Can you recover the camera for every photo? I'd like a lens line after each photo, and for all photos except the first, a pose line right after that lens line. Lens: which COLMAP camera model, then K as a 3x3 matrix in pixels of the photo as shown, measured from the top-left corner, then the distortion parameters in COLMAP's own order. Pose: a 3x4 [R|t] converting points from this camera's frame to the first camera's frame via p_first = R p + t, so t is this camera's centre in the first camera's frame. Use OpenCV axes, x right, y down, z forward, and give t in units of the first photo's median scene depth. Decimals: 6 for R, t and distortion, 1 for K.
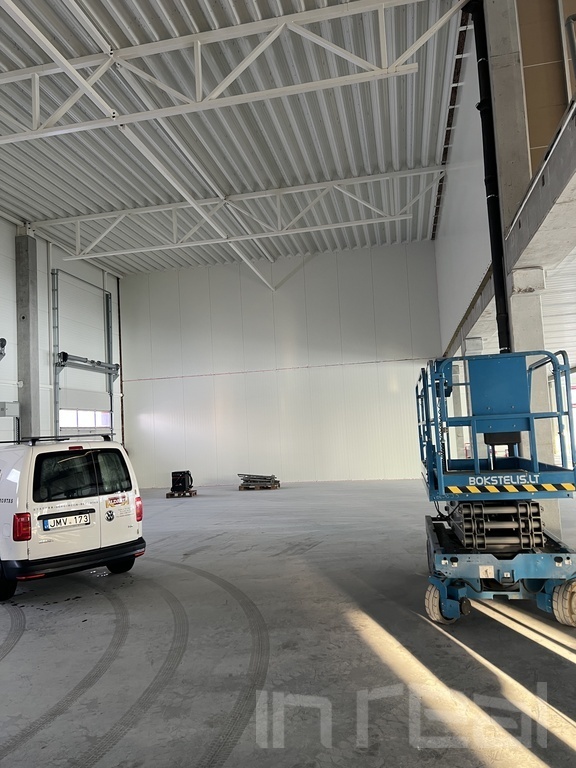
lens RADIAL K [[584.3, 0, 287.2], [0, 584.3, 384.3], [0, 0, 1]] dist [0.013659, -0.000608]
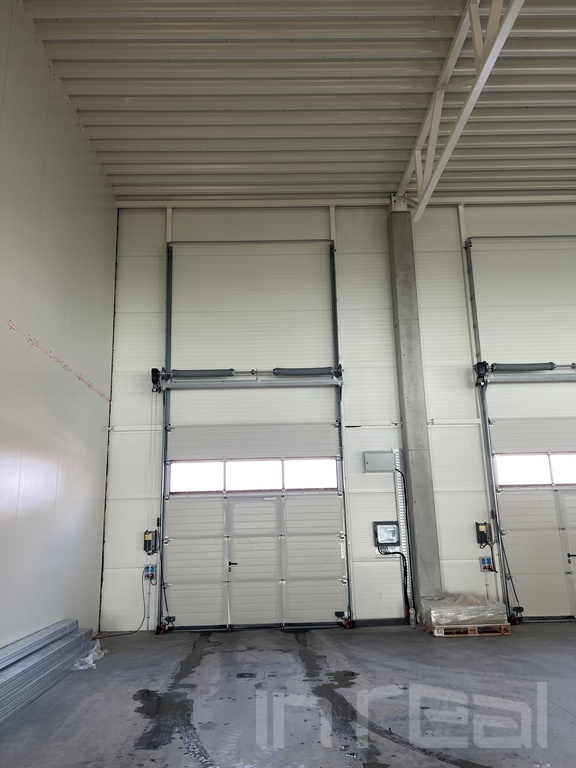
lens RADIAL K [[584.3, 0, 286.2], [0, 584.3, 385.3], [0, 0, 1]] dist [0.013659, -0.000608]
pose [[0.226184, -0.186968, -0.955973, 0.163956], [0.098795, 0.980749, -0.168439, 0.056437], [0.969062, -0.056347, 0.240301, 0.705790]]
